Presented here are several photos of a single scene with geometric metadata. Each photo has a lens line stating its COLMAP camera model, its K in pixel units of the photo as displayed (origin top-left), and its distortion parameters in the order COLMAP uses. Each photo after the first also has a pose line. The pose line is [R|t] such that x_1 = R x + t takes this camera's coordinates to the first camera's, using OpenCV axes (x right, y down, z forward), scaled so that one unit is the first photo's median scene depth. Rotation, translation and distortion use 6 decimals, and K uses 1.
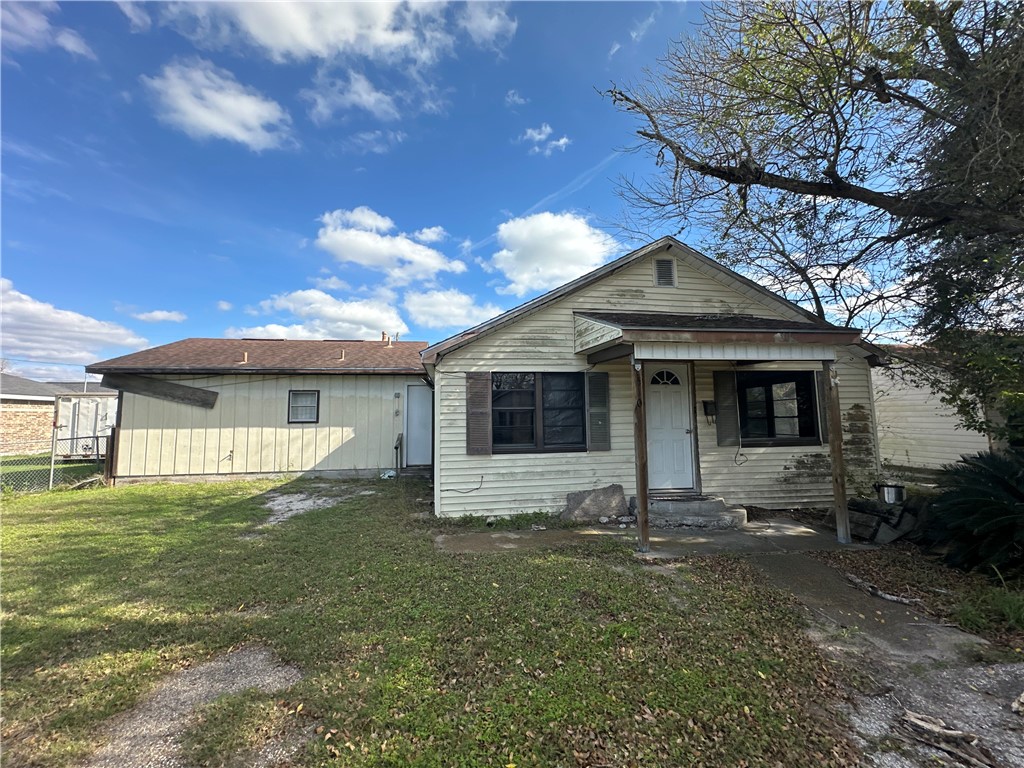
lens RADIAL K [[411.3, 0, 512.2], [0, 411.3, 388.9], [0, 0, 1]] dist [0.008029, 0.000182]
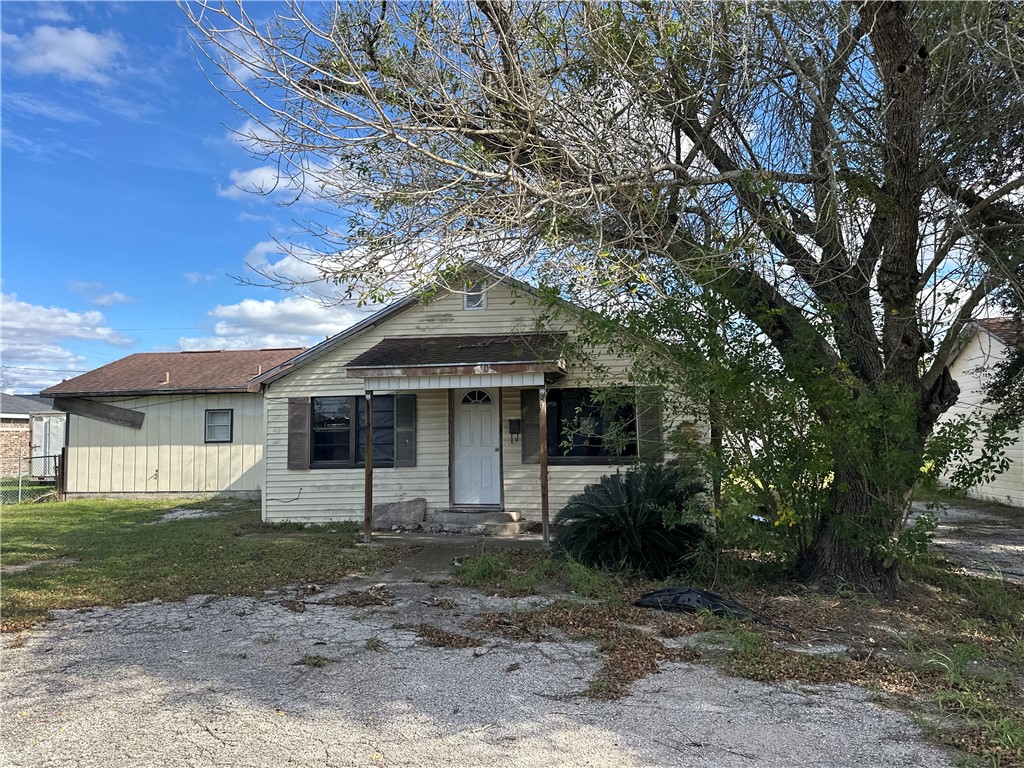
lens RADIAL K [[708.8, 0, 512.0], [0, 708.8, 381.9], [0, 0, 1]] dist [-0.002586, -0.006700]
pose [[0.967367, -0.025858, -0.252057, 0.889851], [0.025714, 0.999662, -0.003863, -0.055466], [0.252072, -0.002744, 0.967705, -0.682317]]
